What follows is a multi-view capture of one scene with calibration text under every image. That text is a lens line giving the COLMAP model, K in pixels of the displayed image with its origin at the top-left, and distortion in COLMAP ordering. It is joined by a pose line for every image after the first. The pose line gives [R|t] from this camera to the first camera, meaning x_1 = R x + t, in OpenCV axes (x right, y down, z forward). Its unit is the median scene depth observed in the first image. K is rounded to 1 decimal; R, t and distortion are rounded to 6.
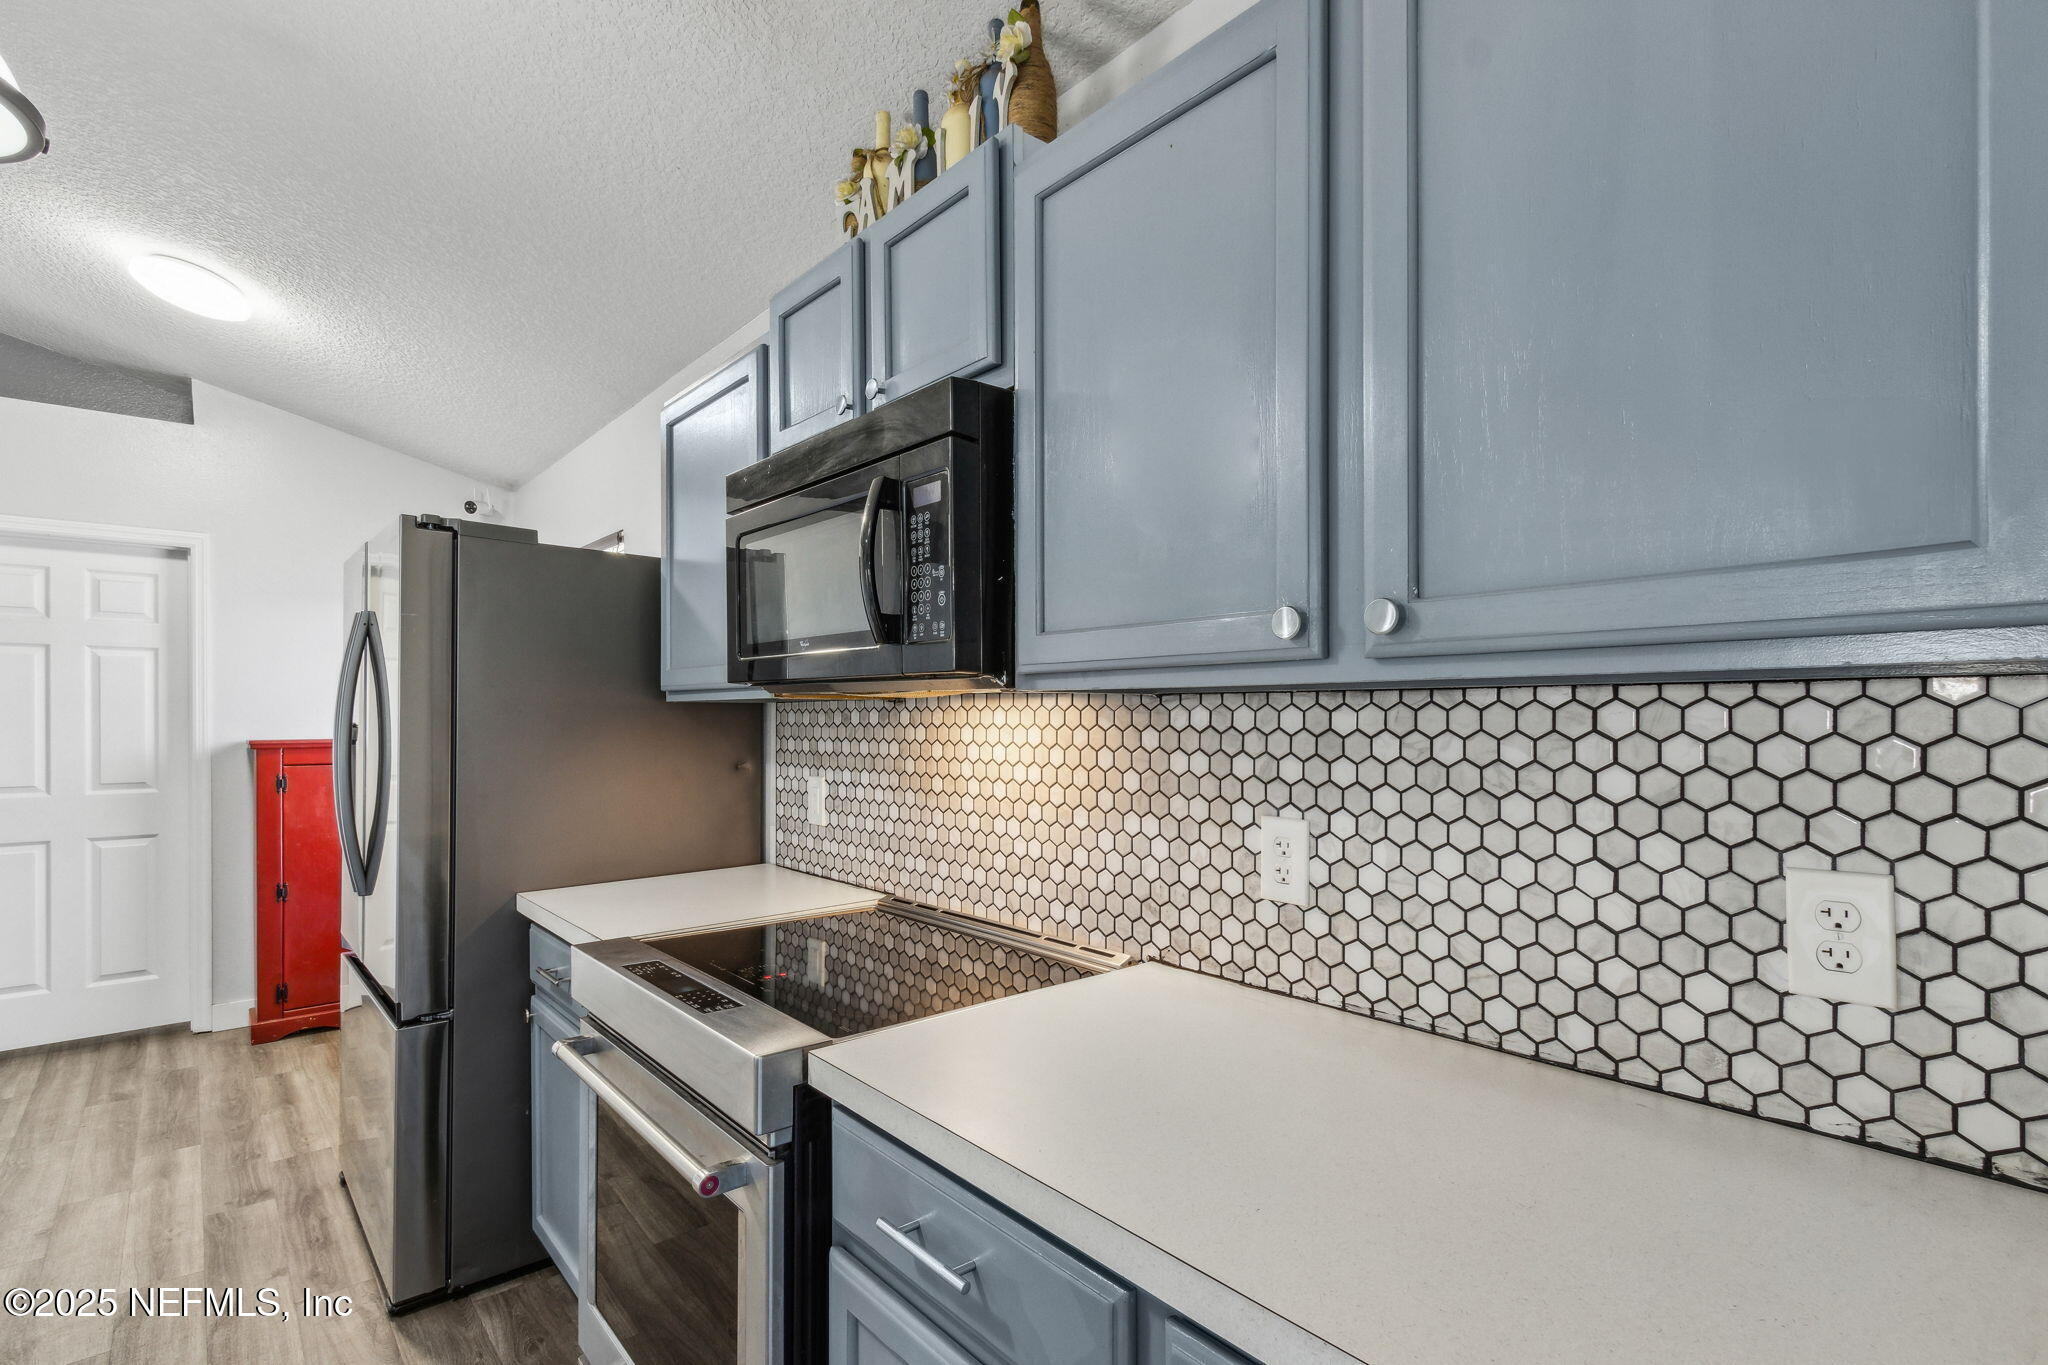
lens RADIAL K [[950.1, 0, 1014.5], [0, 950.1, 715.8], [0, 0, 1]] dist [0.010029, -0.003768]
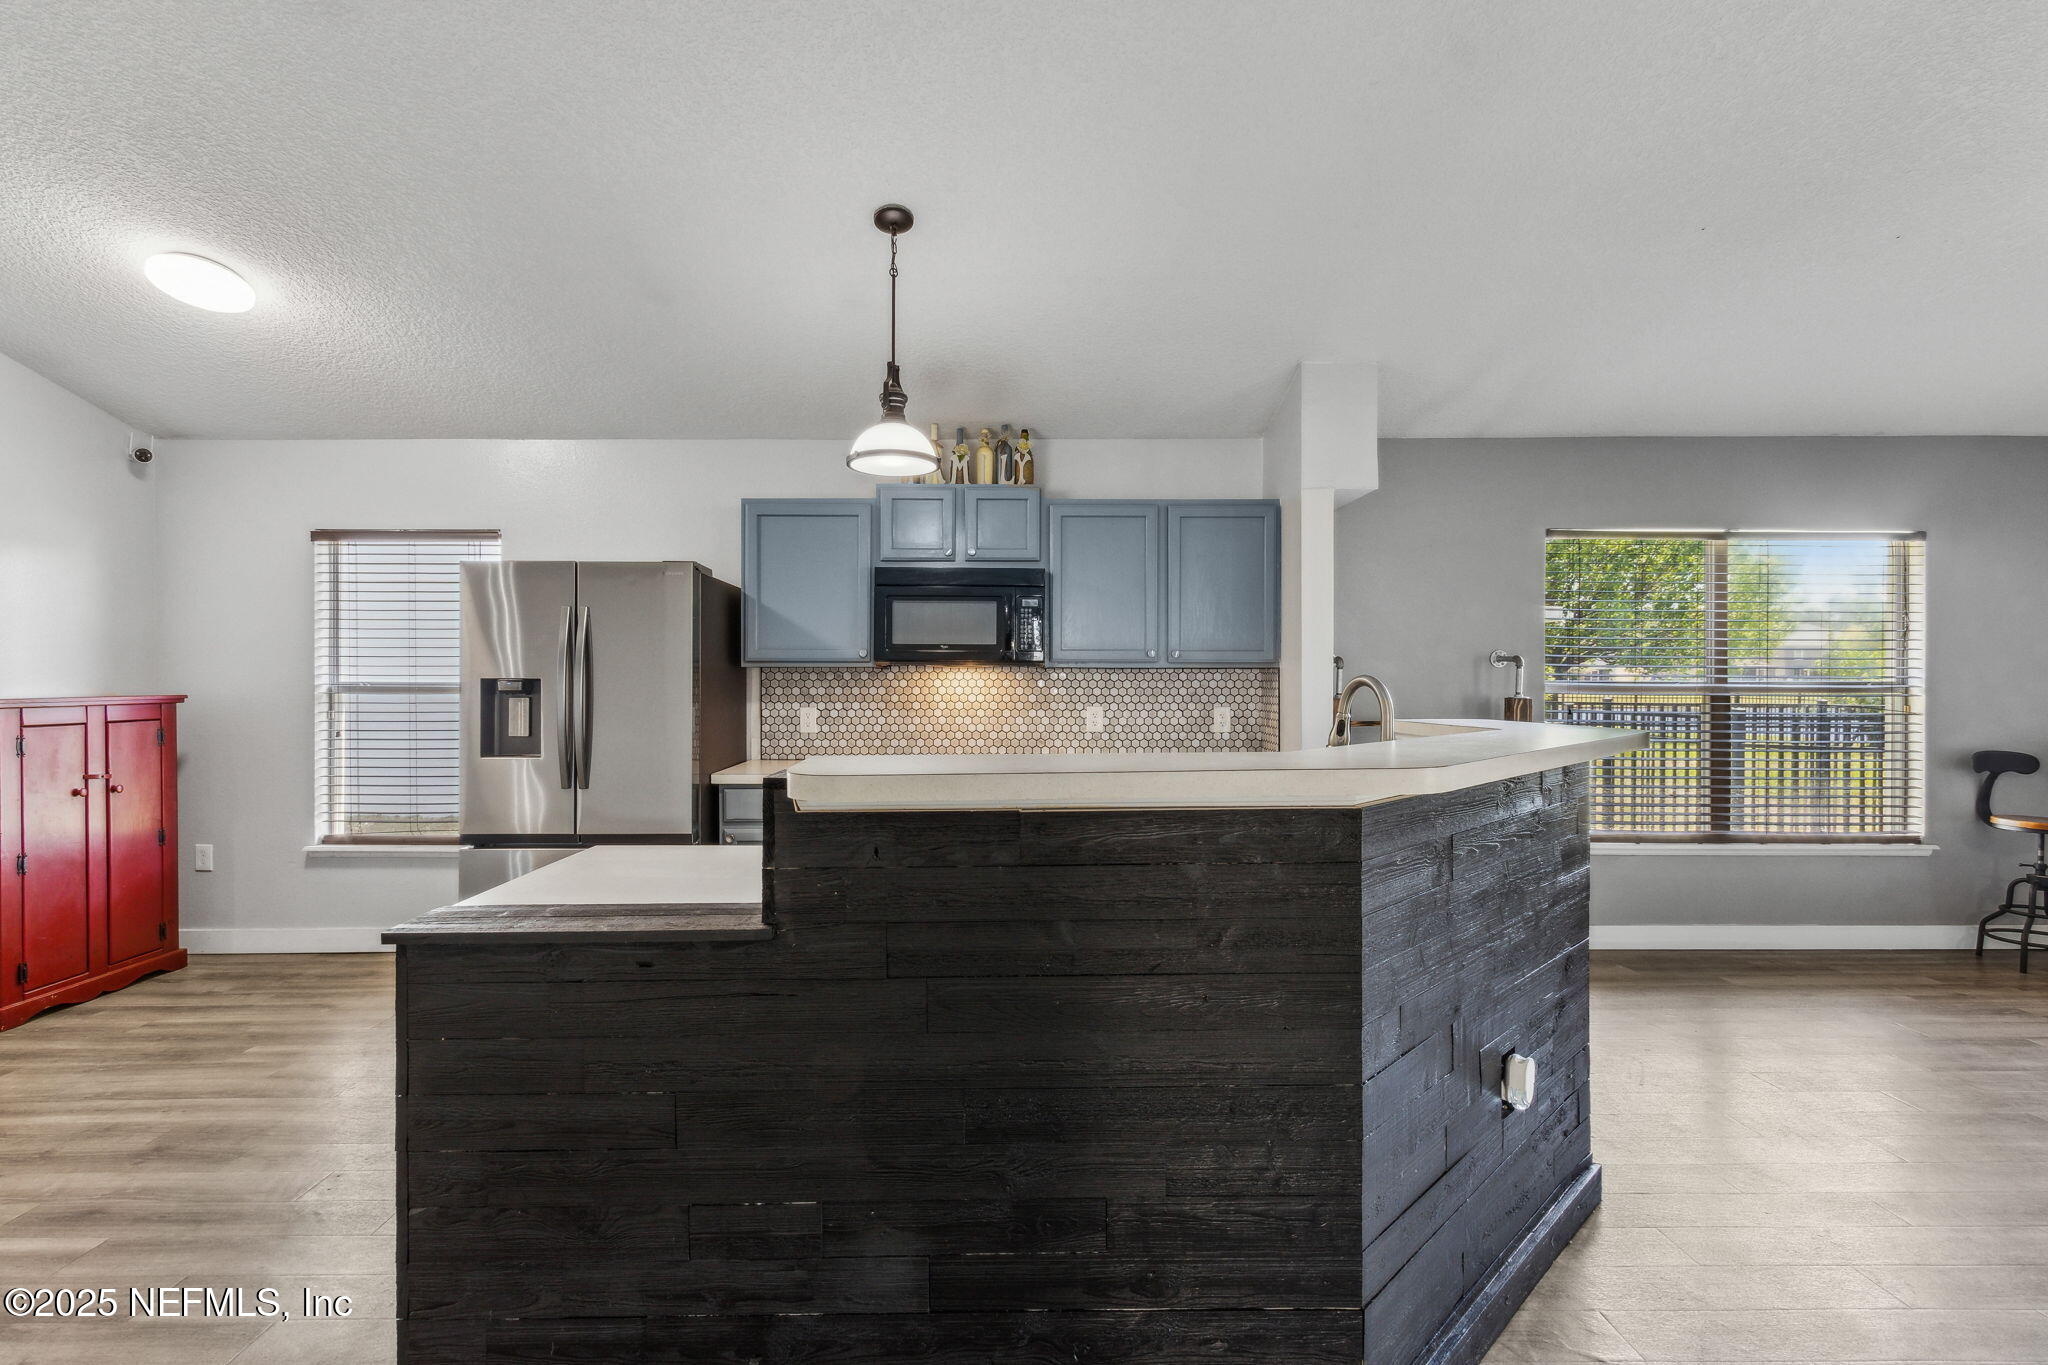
lens RADIAL K [[972.0, 0, 1015.5], [0, 972.0, 677.3], [0, 0, 1]] dist [0.007577, -0.003728]
pose [[0.651140, -0.001126, 0.758957, -2.182047], [-0.002295, 0.999991, 0.003453, -0.004290], [-0.758954, -0.003990, 0.651132, -0.880948]]
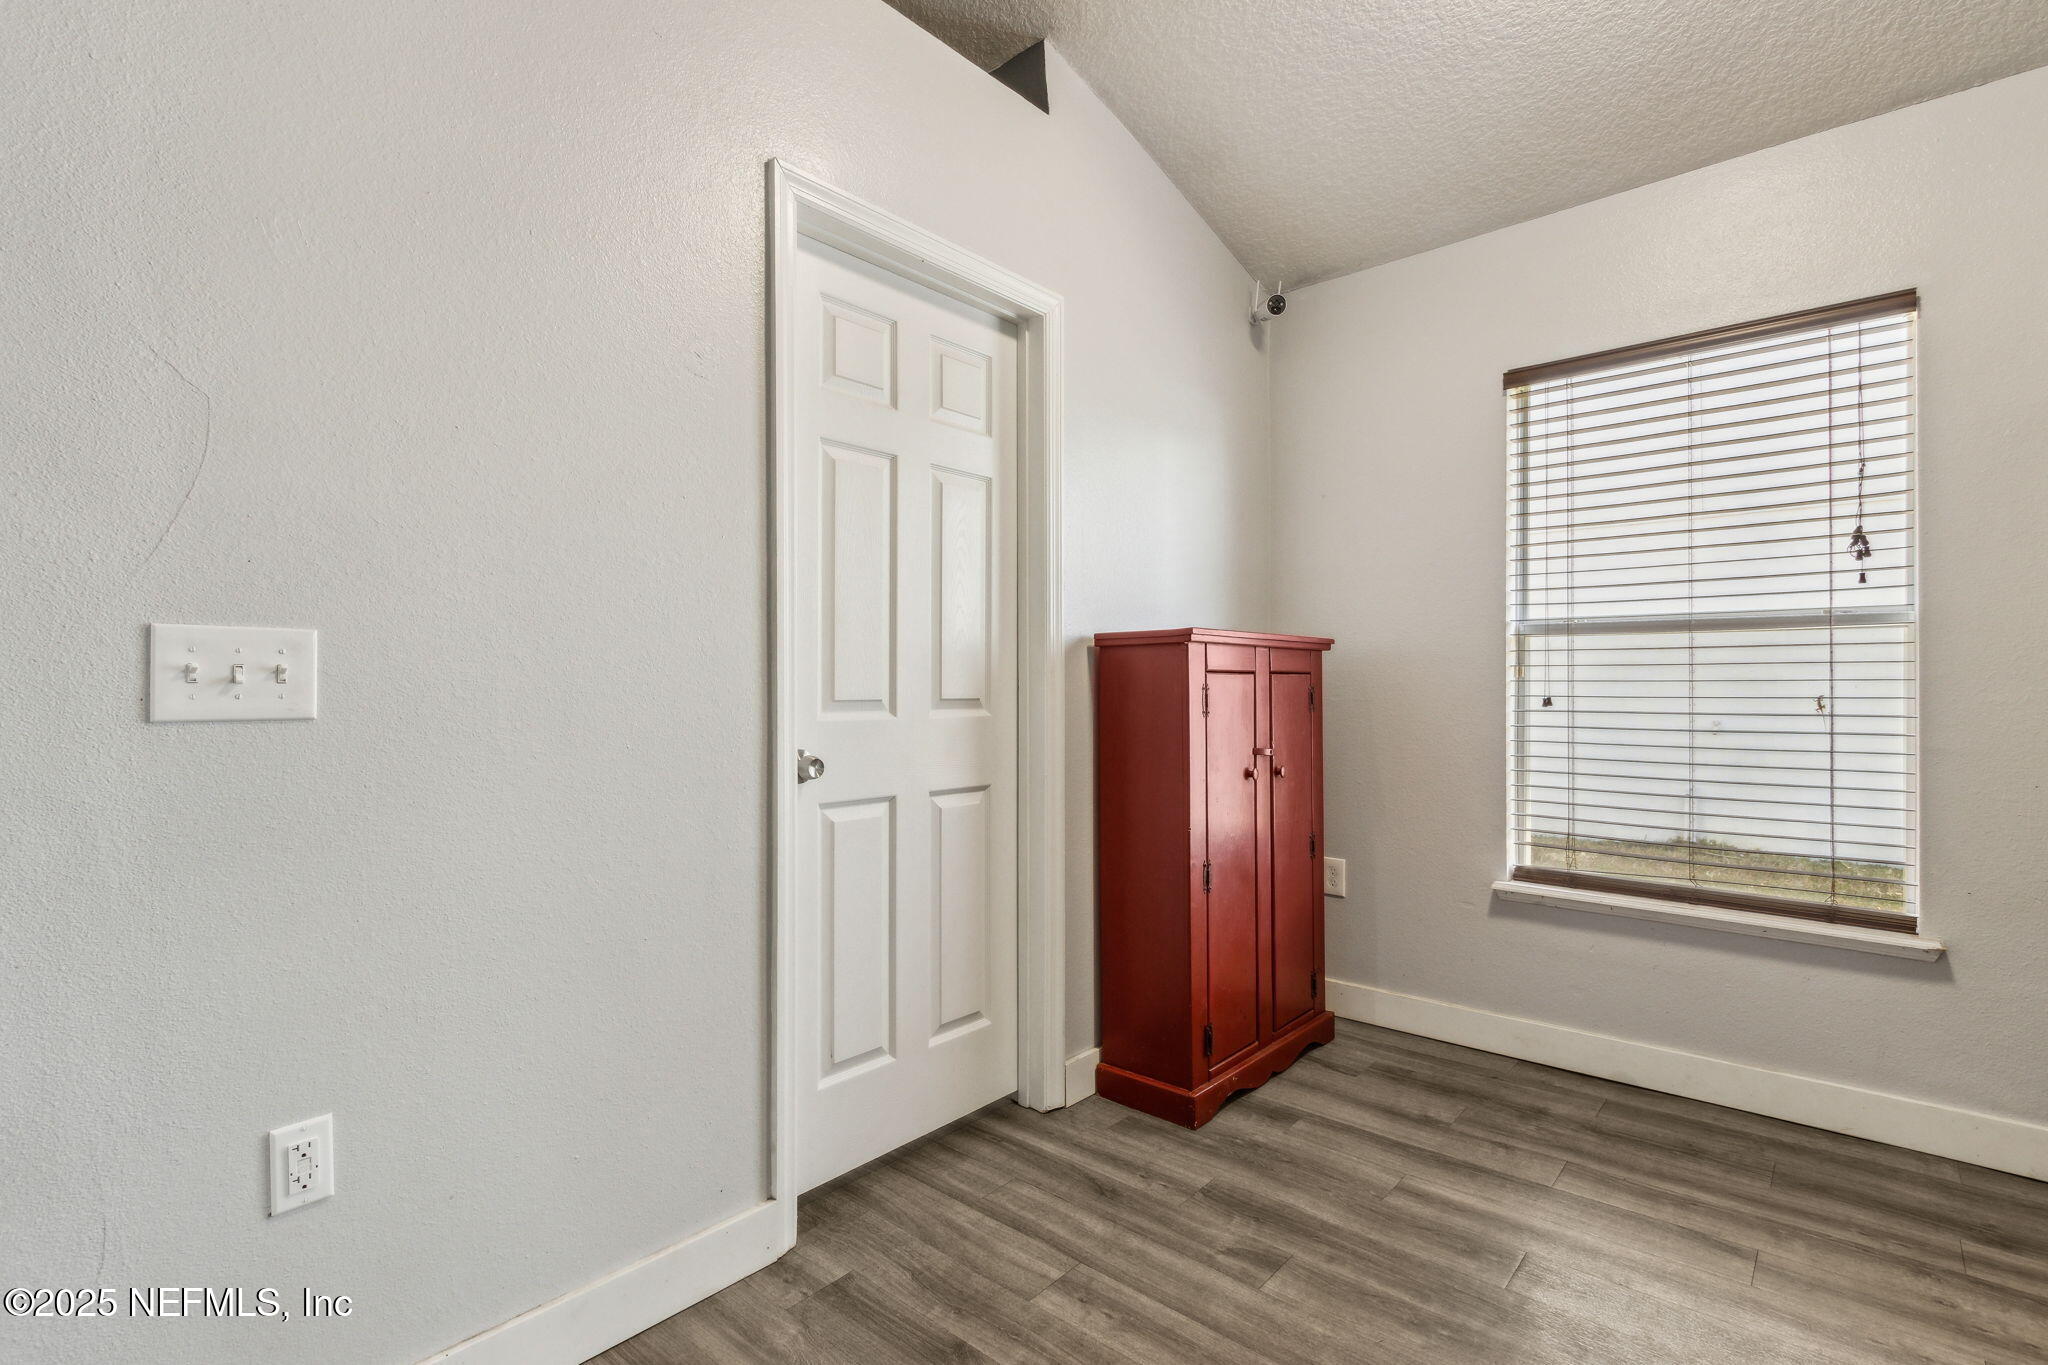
lens RADIAL K [[950.1, 0, 1014.5], [0, 950.1, 679.1], [0, 0, 1]] dist [0.010029, -0.003768]
pose [[0.991917, 0.001601, 0.126881, -2.468057], [-0.001323, 0.999997, -0.002276, 0.149611], [-0.126885, 0.002089, 0.991915, 1.029713]]
